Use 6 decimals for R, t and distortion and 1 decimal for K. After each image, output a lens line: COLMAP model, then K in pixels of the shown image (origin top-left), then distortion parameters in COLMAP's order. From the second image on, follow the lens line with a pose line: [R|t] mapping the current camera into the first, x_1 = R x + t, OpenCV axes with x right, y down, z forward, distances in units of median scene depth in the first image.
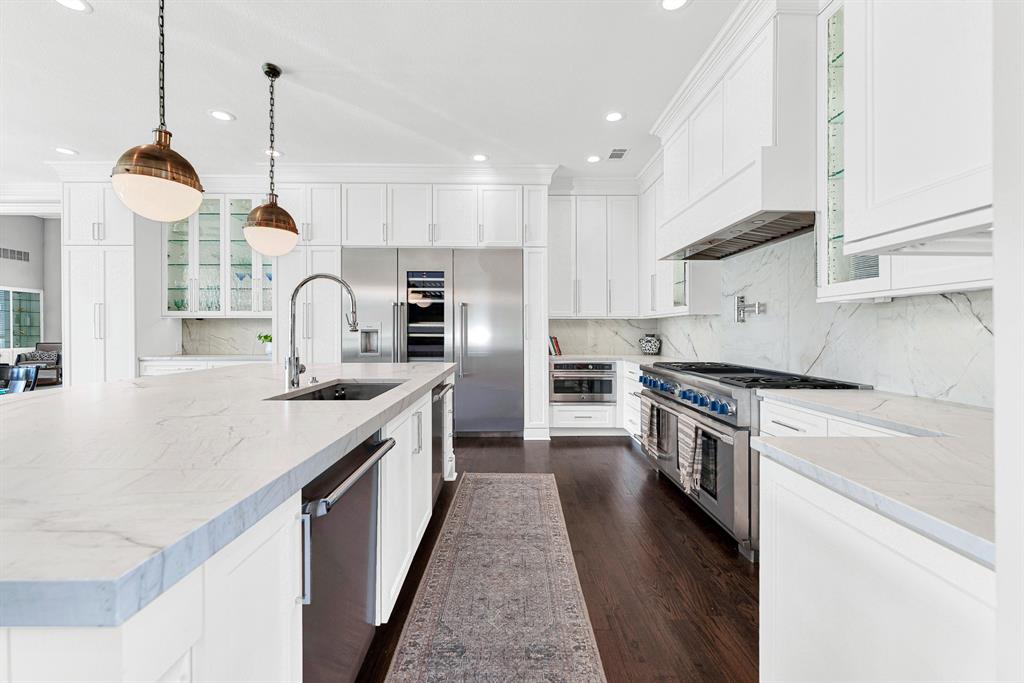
lens RADIAL K [[418.8, 0, 508.9], [0, 418.8, 334.6], [0, 0, 1]] dist [-0.000110, 0.000060]
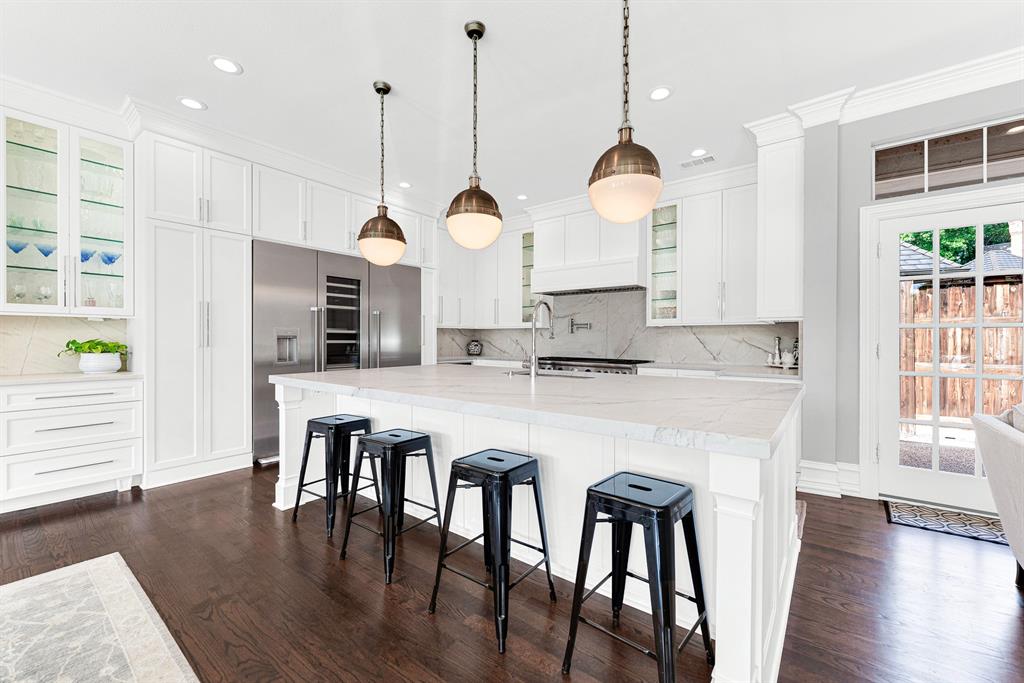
lens RADIAL K [[418.8, 0, 508.9], [0, 418.8, 339.5], [0, 0, 1]] dist [-0.000110, 0.000060]
pose [[0.622856, -0.001741, 0.782334, -0.730705], [0.003431, 0.999994, -0.000507, -0.002037], [-0.782329, 0.003000, 0.622859, 0.072191]]
